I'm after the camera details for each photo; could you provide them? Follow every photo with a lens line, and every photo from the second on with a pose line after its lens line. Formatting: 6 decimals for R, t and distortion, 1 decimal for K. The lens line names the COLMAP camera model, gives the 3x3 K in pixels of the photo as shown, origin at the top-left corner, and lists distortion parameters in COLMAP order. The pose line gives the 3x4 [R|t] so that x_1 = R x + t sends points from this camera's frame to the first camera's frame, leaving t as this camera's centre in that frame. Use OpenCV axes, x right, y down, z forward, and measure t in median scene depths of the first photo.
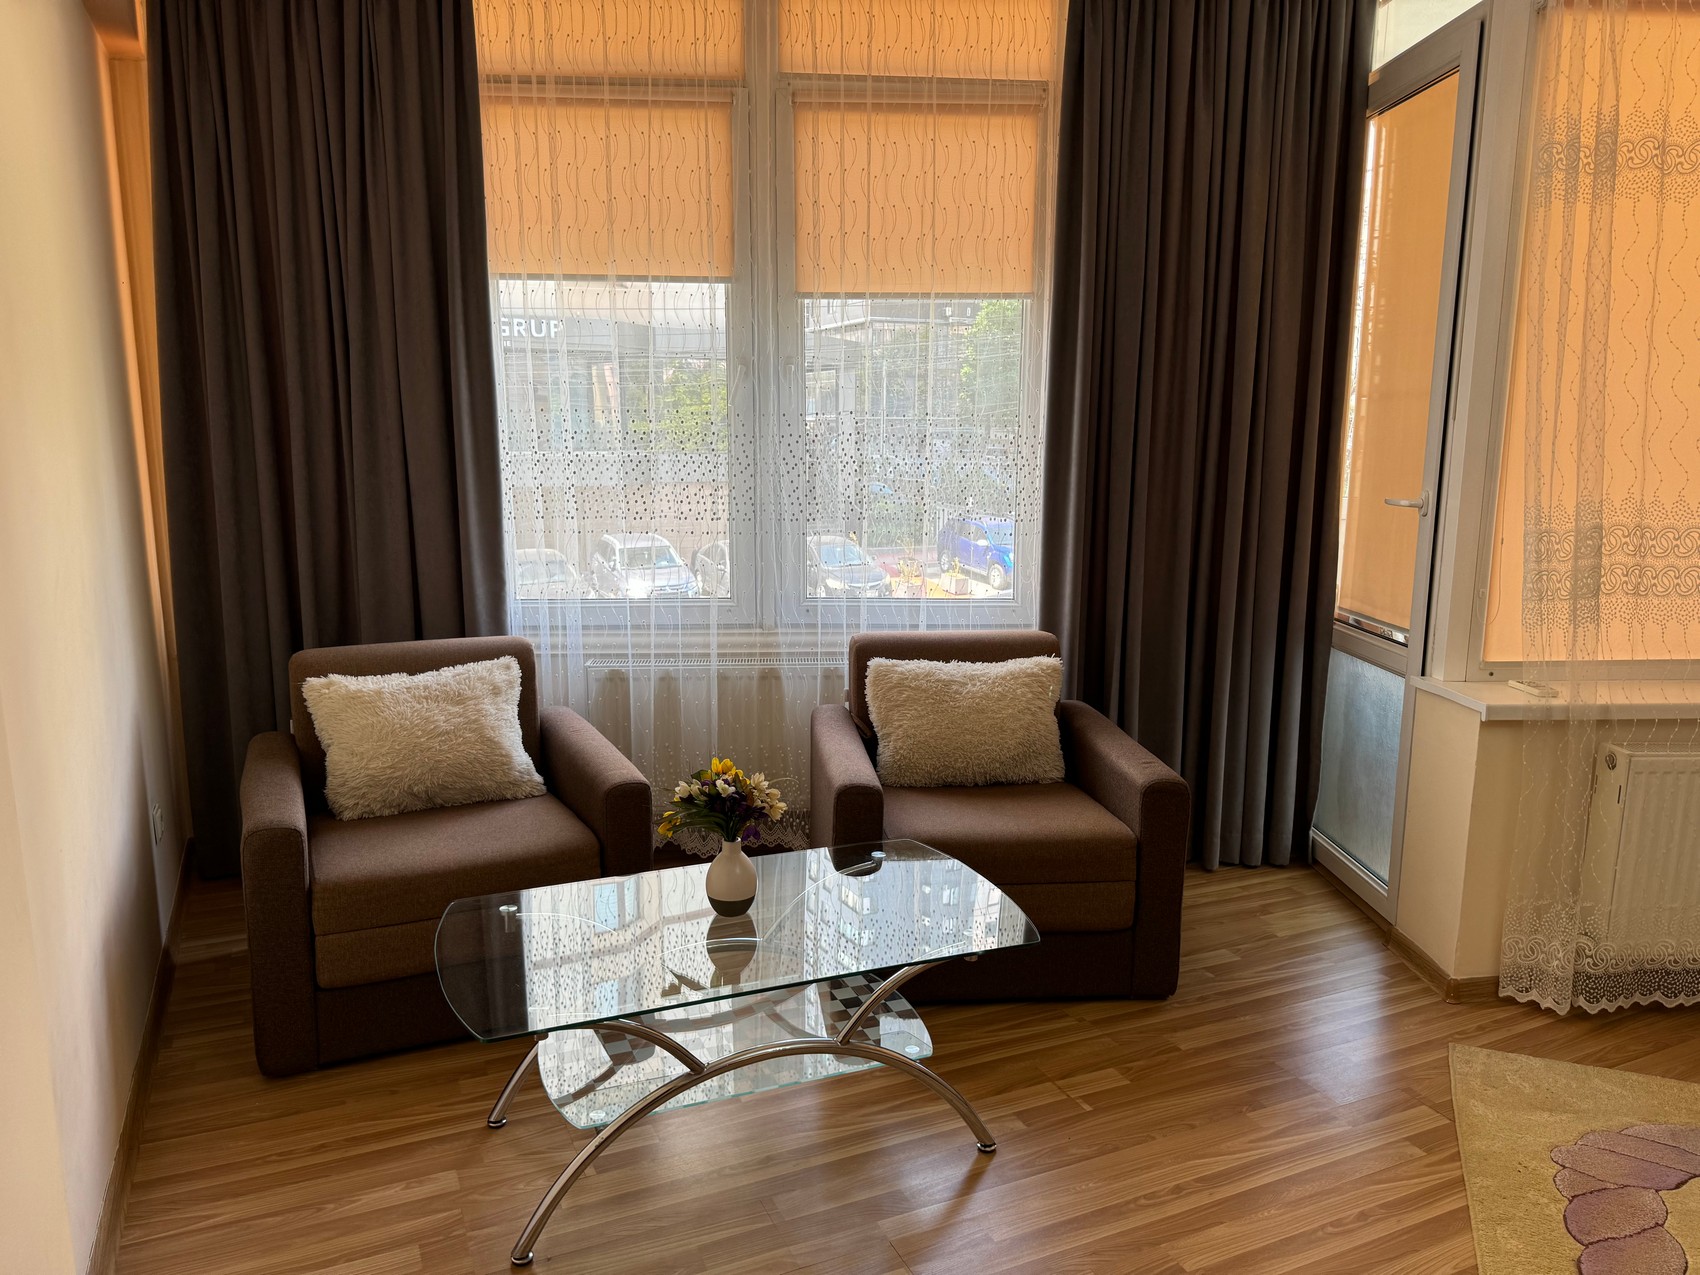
lens RADIAL K [[1202.6, 0, 850.0], [0, 1202.6, 637.5], [0, 0, 1]] dist [0.061742, -0.077750]
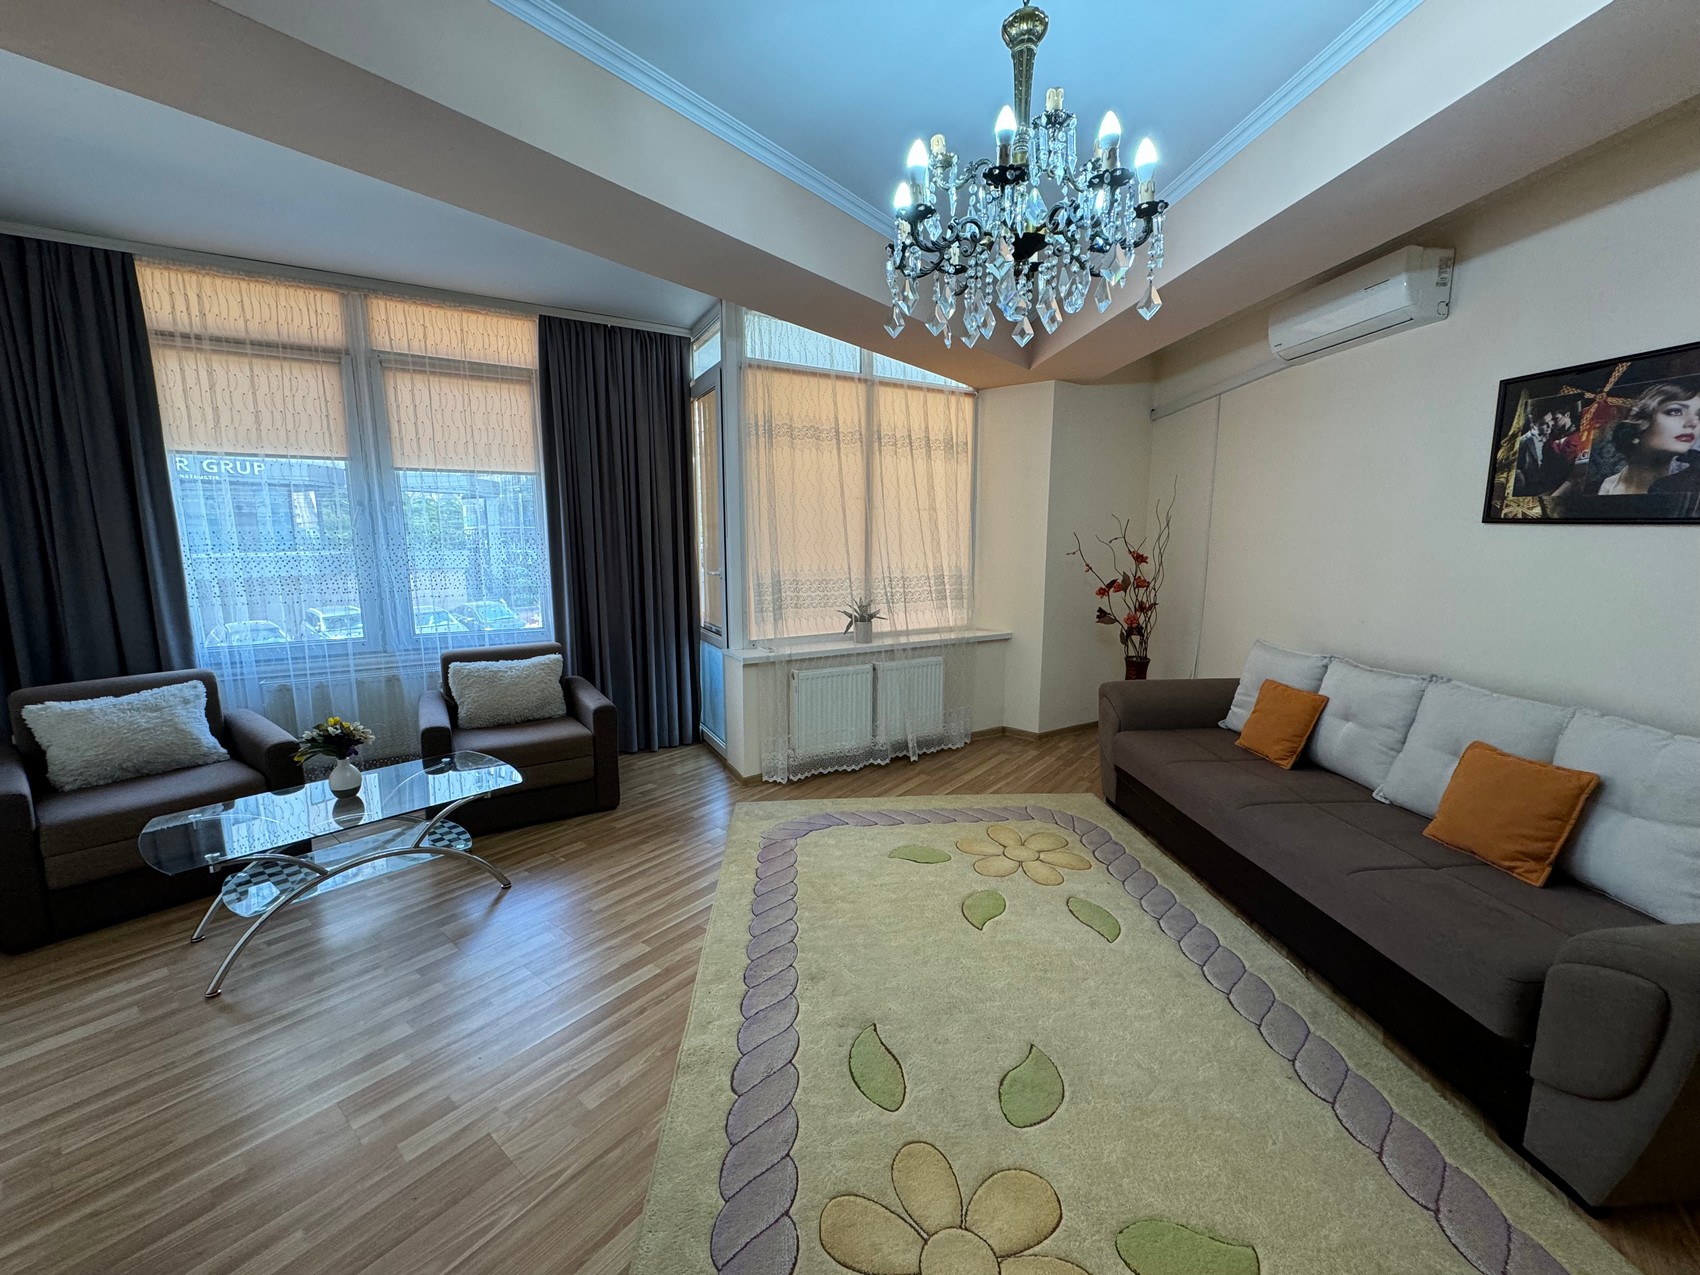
lens RADIAL K [[677.3, 0, 850.0], [0, 677.3, 637.5], [0, 0, 1]] dist [0.001365, 0.000056]
pose [[0.893428, -0.071727, 0.443444, 0.117970], [0.080653, 0.996741, -0.001273, 0.031380], [-0.441907, 0.036902, 0.896301, -0.251323]]
